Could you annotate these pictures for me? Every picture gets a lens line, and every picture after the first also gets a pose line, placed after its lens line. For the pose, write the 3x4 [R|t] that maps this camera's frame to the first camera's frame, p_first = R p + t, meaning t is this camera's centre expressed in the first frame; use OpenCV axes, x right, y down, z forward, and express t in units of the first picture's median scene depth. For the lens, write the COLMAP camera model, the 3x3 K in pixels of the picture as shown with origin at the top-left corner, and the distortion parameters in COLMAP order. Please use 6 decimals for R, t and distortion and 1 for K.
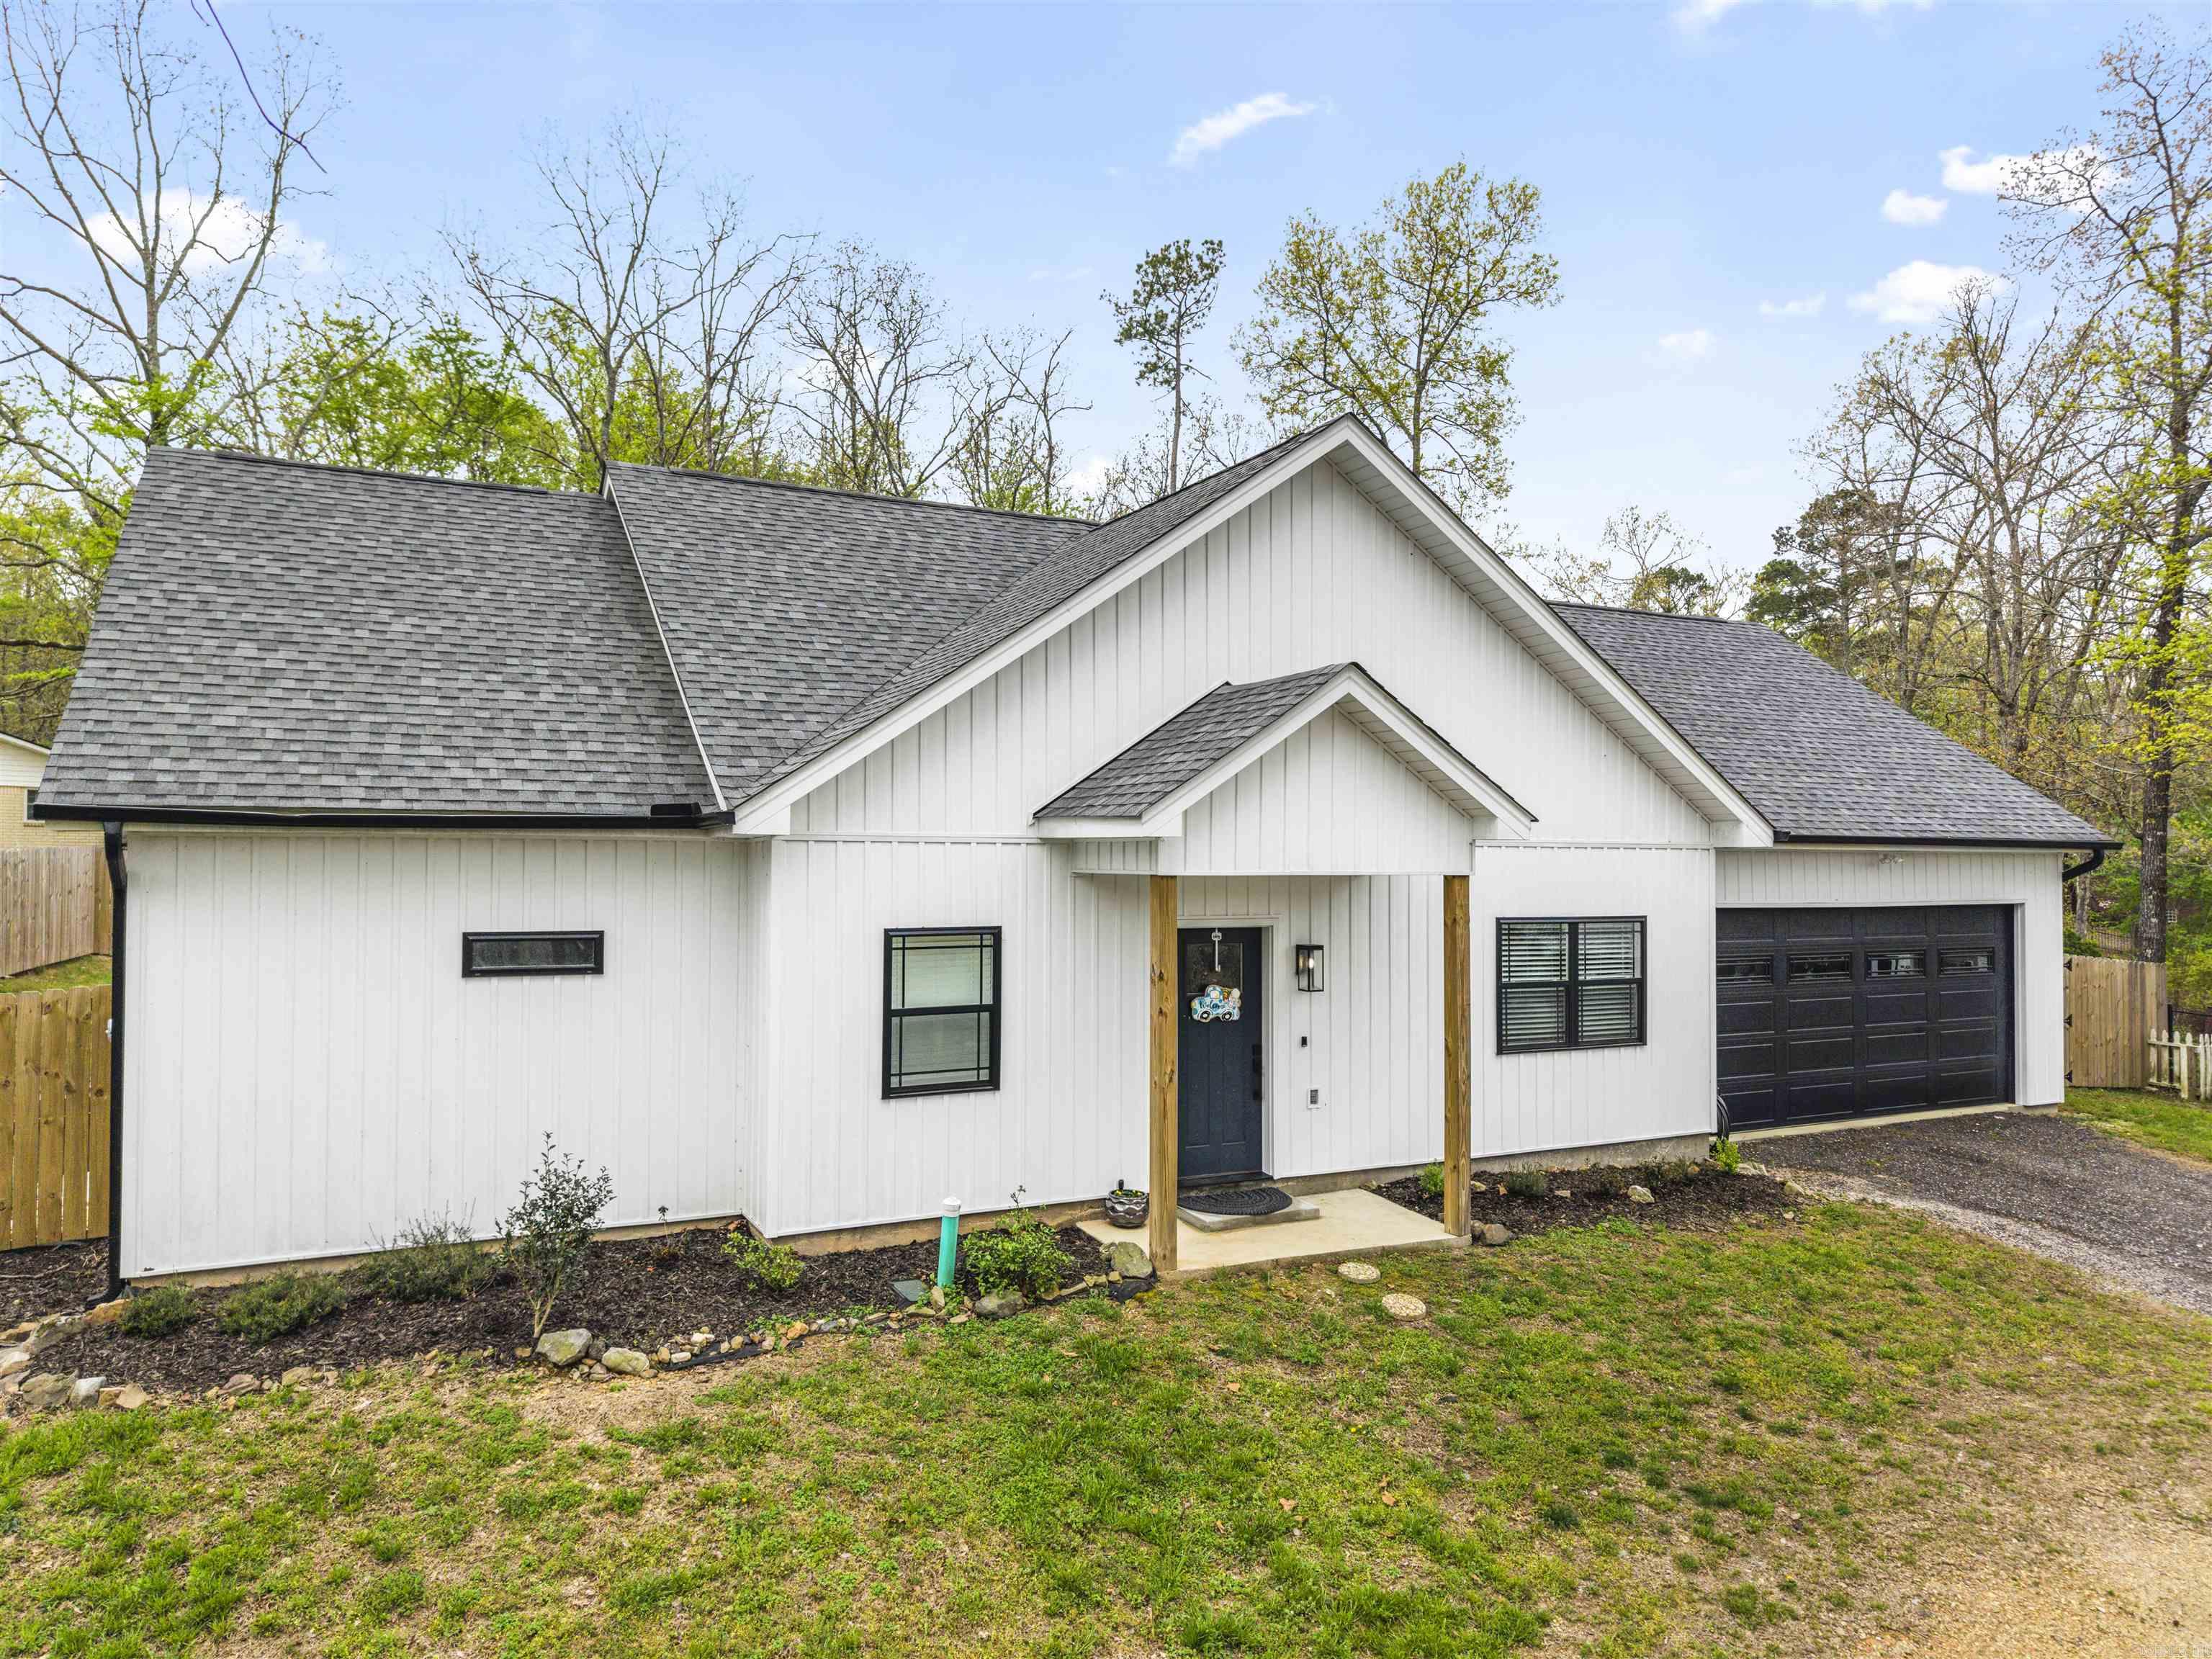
lens RADIAL K [[1482.0, 0, 1124.9], [0, 1482.0, 823.9], [0, 0, 1]] dist [0.024522, -0.024443]
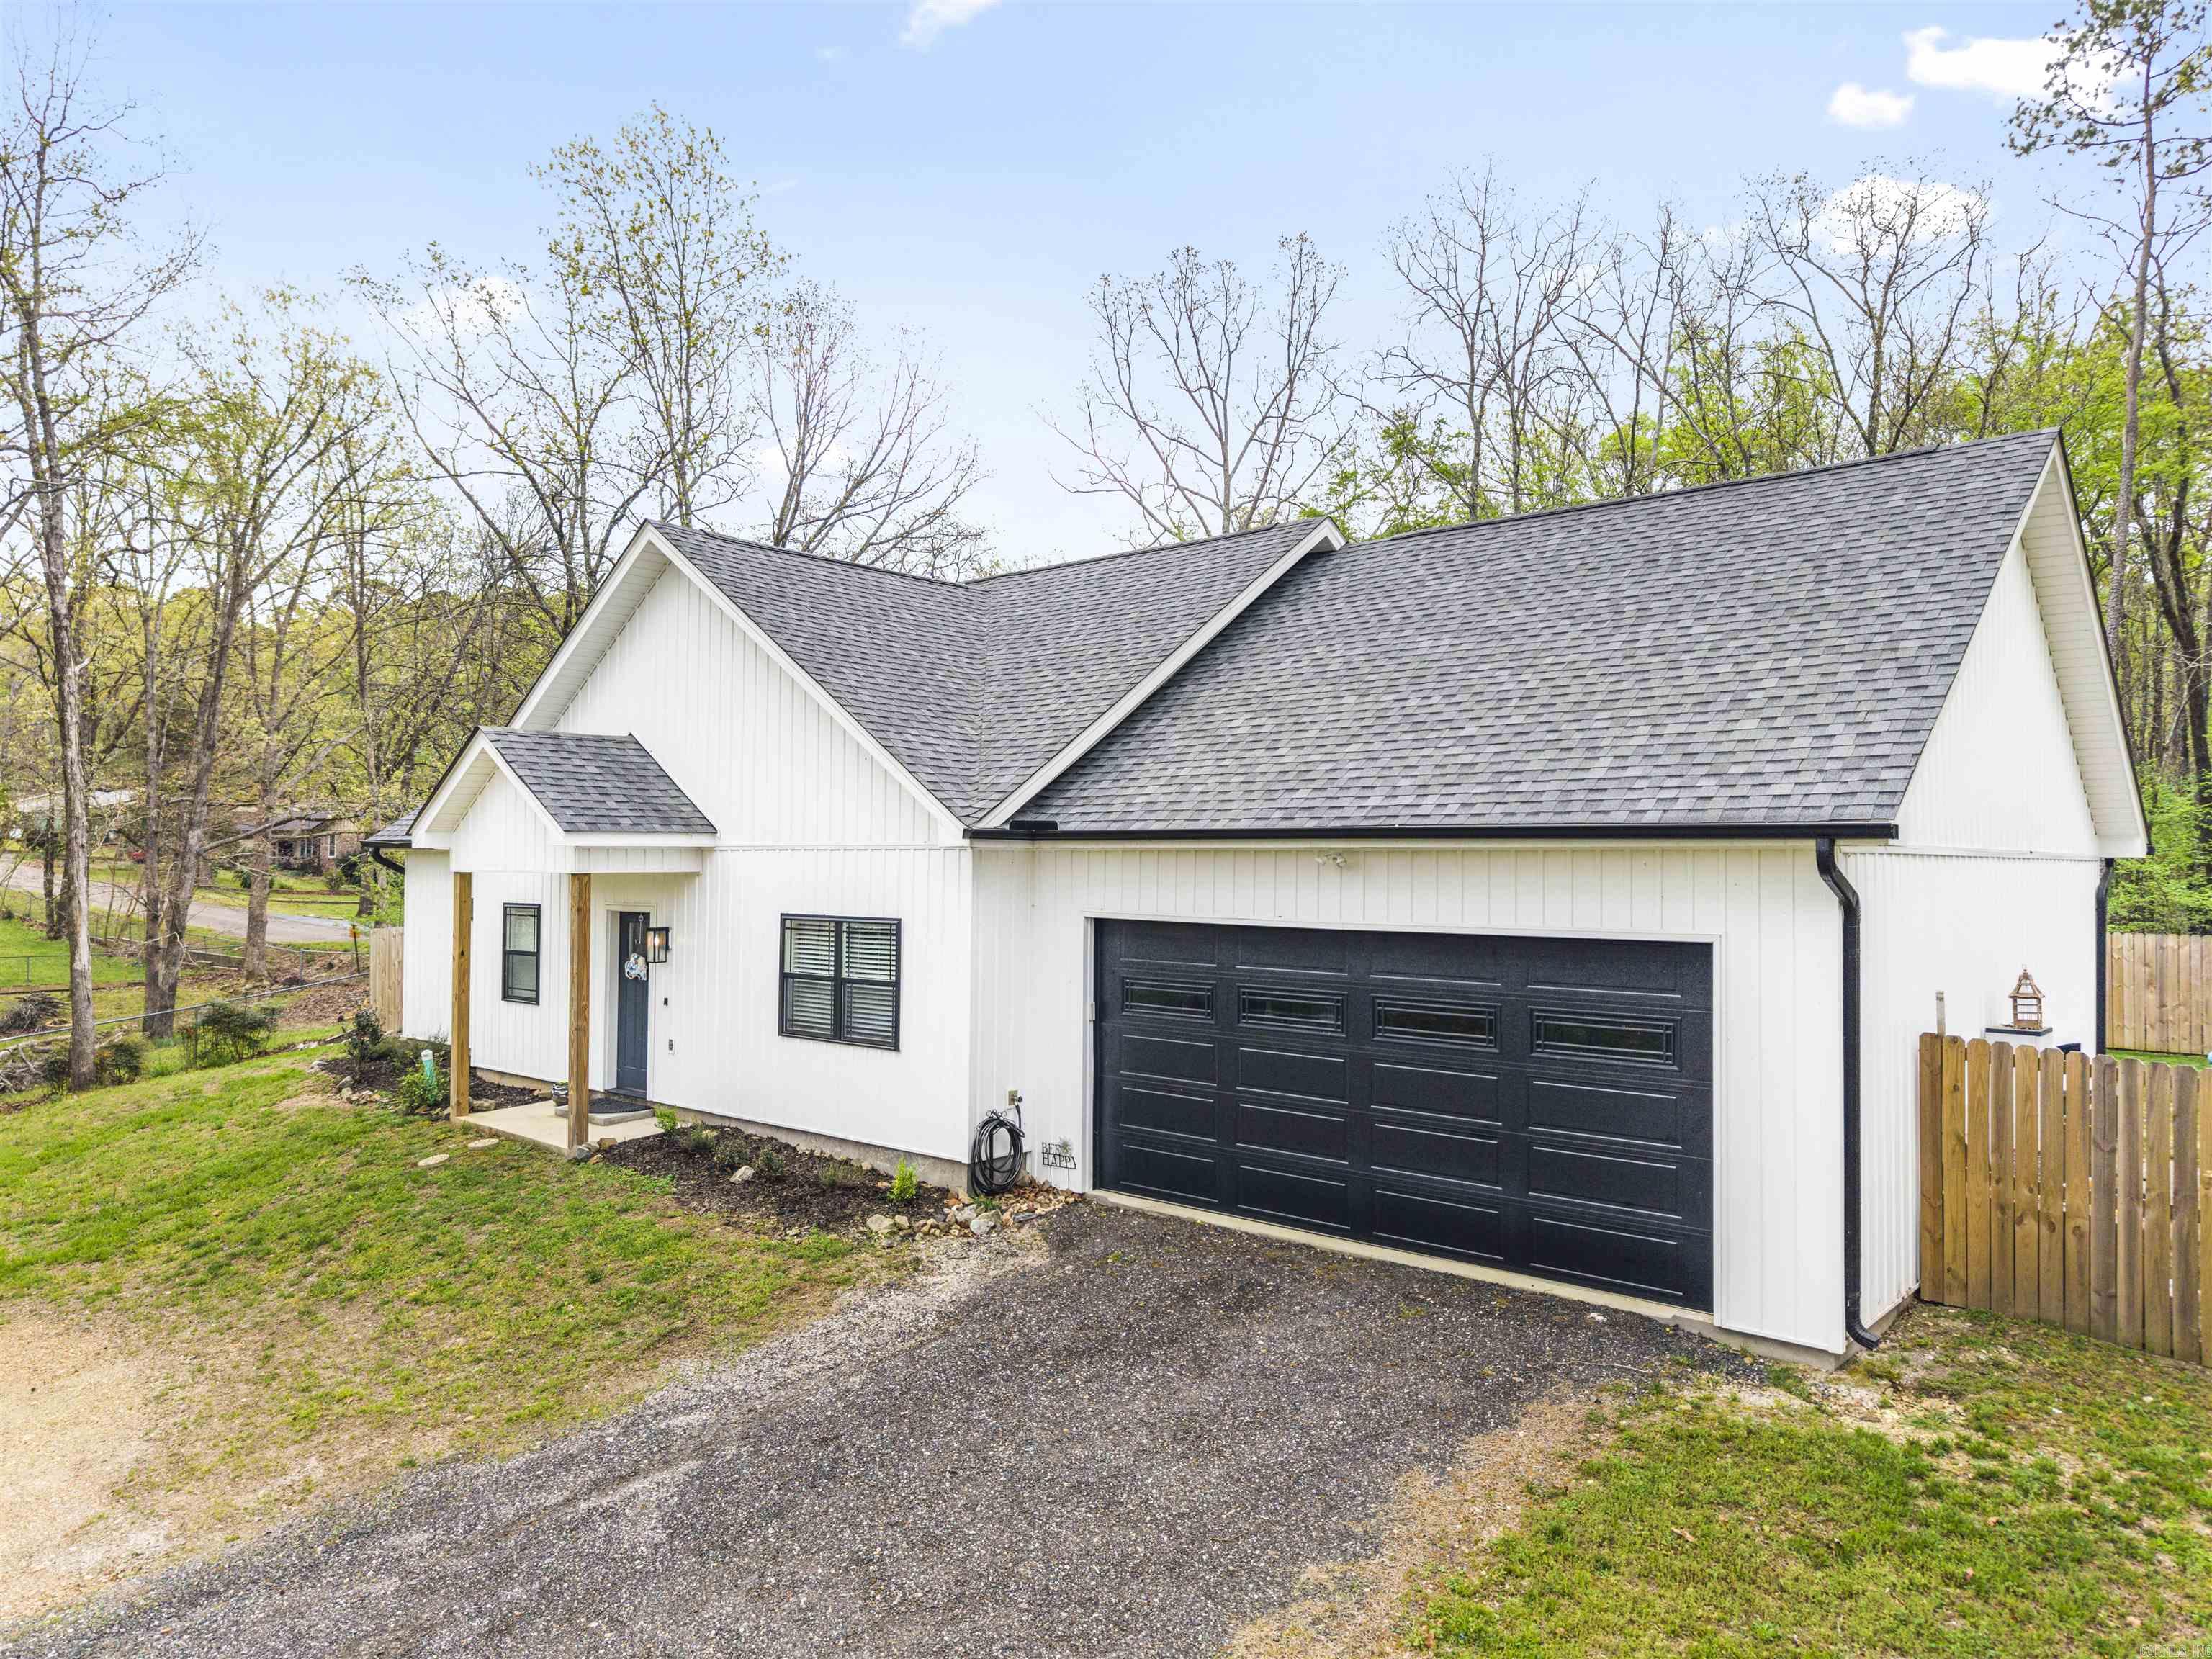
lens RADIAL K [[1482.0, 0, 1112.2], [0, 1482.0, 837.7], [0, 0, 1]] dist [0.024522, -0.024443]
pose [[0.370717, -0.020748, -0.928514, 1.639761], [0.019784, 0.999700, -0.014439, 0.033062], [0.928535, -0.013017, 0.371016, 0.974797]]
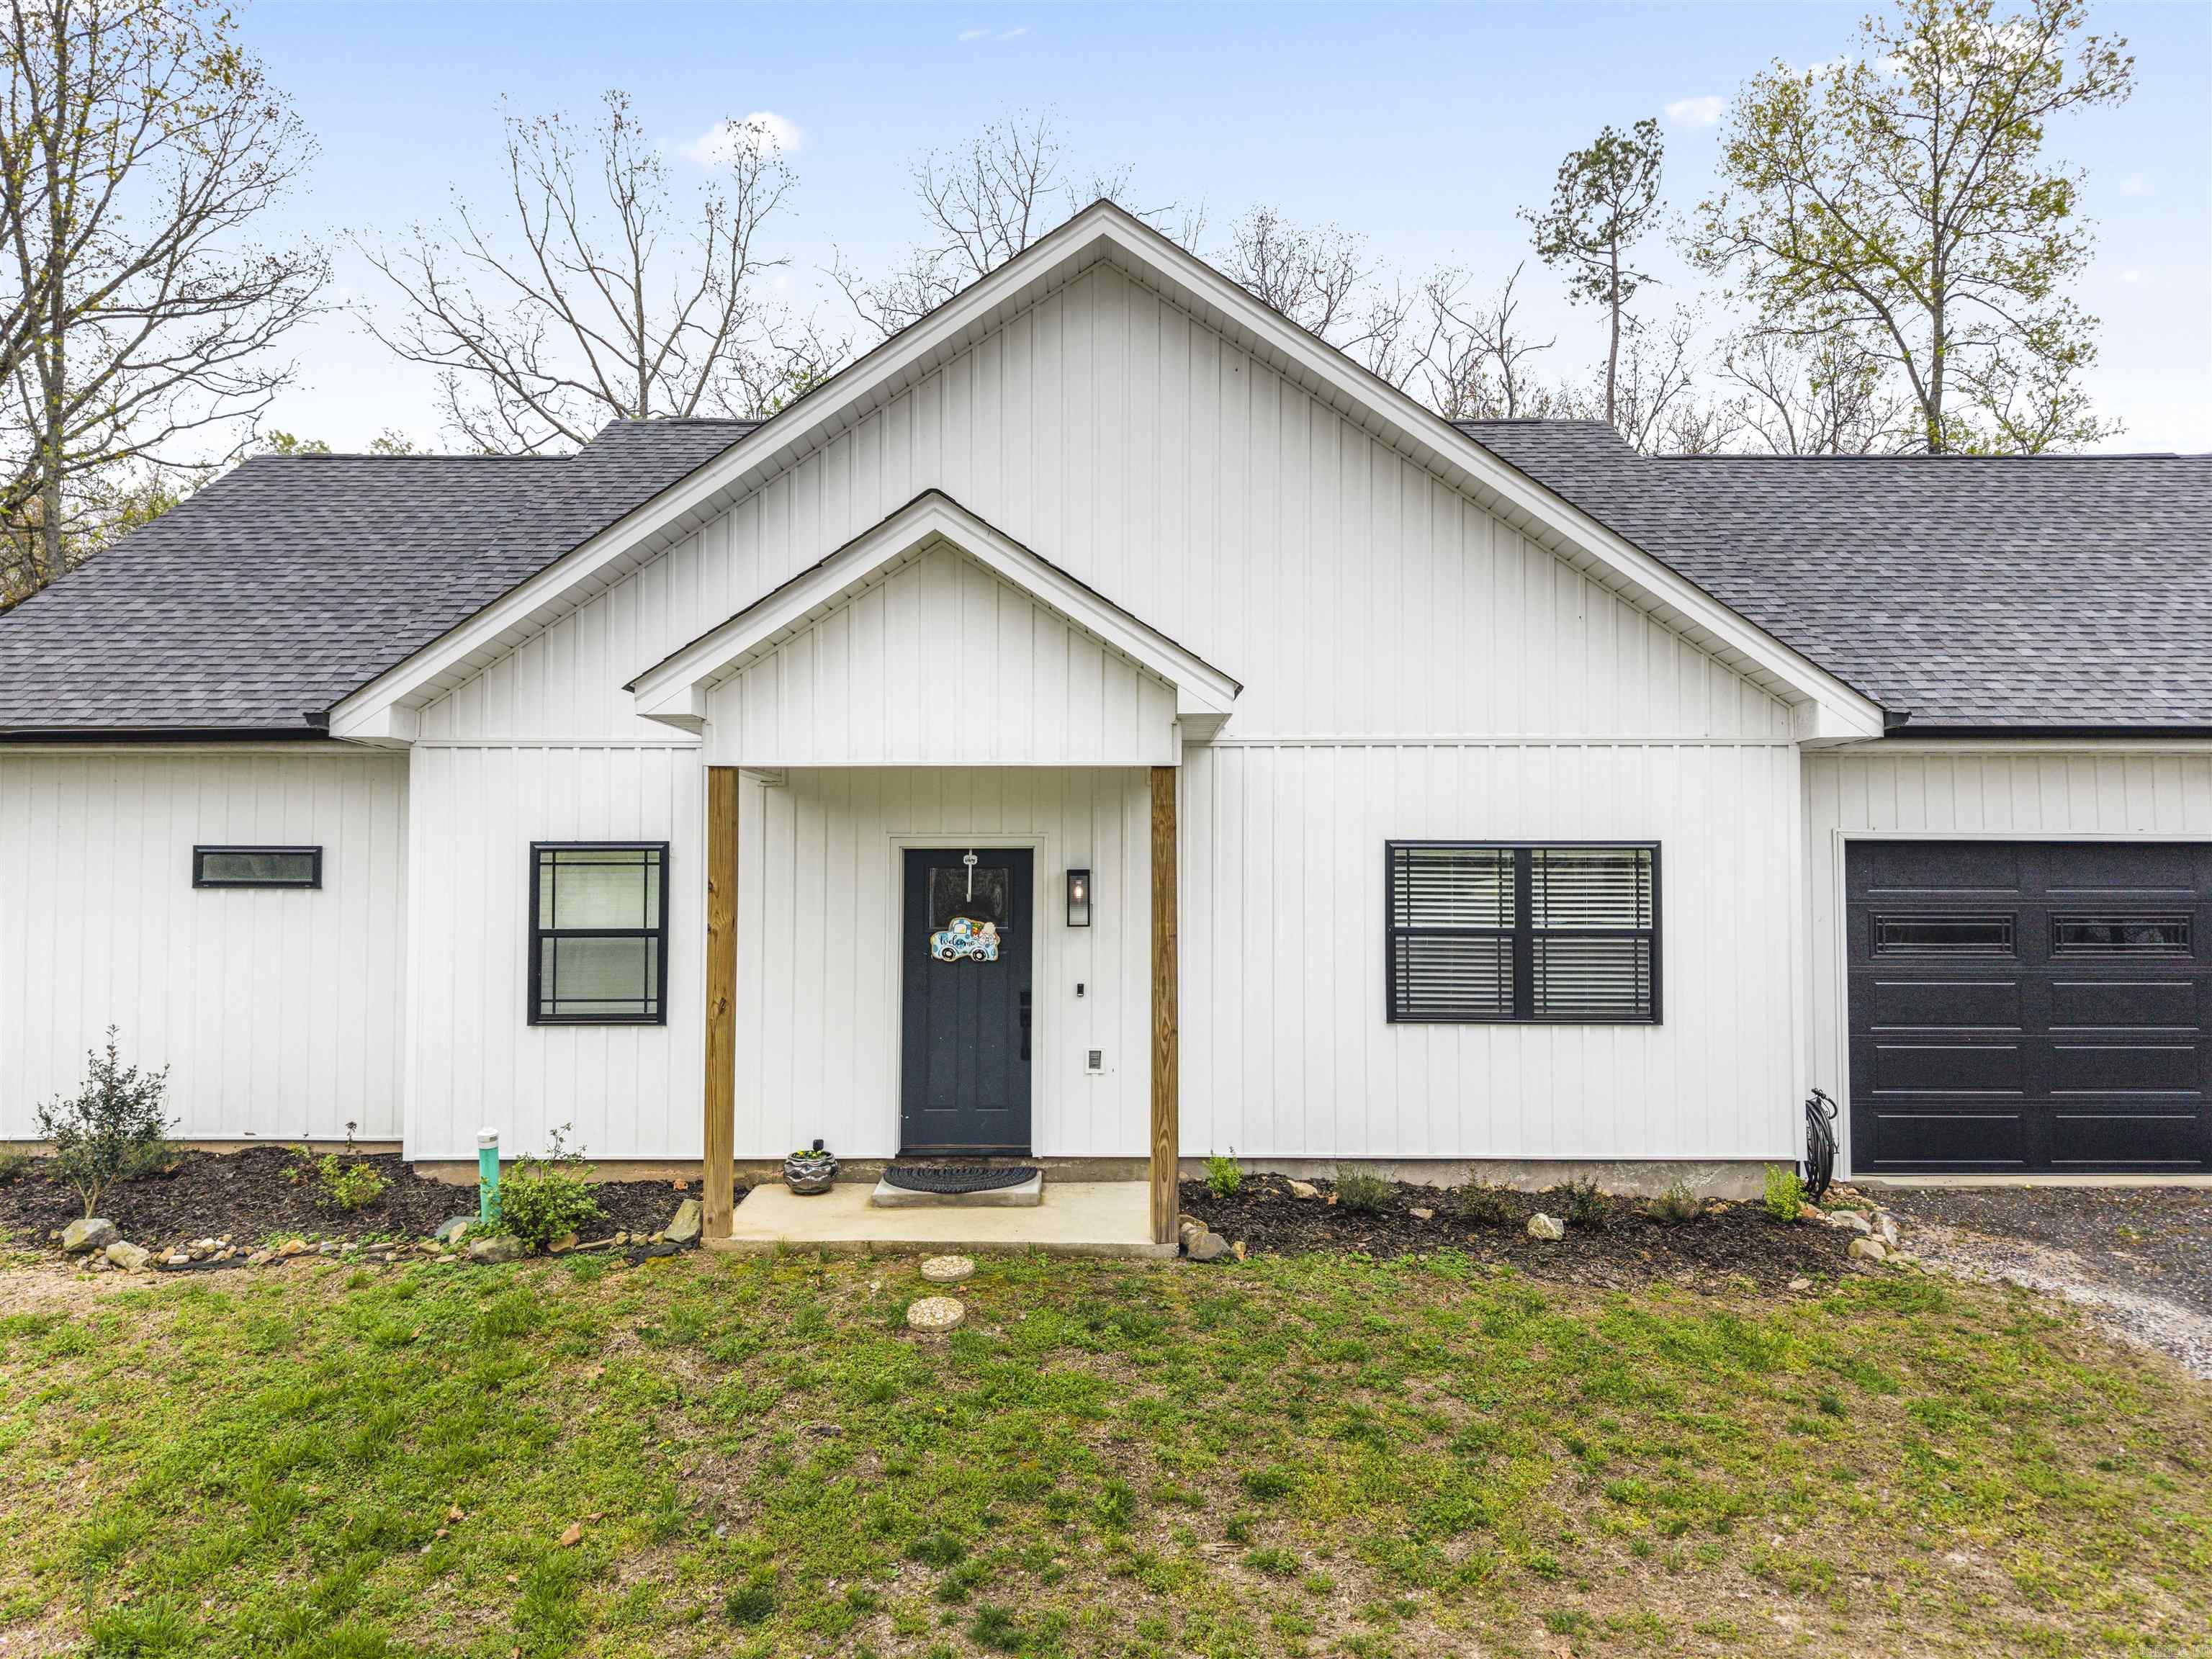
lens RADIAL K [[1482.0, 0, 1117.3], [0, 1482.0, 831.2], [0, 0, 1]] dist [0.024522, -0.024443]
pose [[0.889311, -0.020894, -0.456826, 0.561478], [0.016071, 0.999767, -0.014441, 0.079639], [0.457021, 0.005500, 0.889439, 0.324026]]
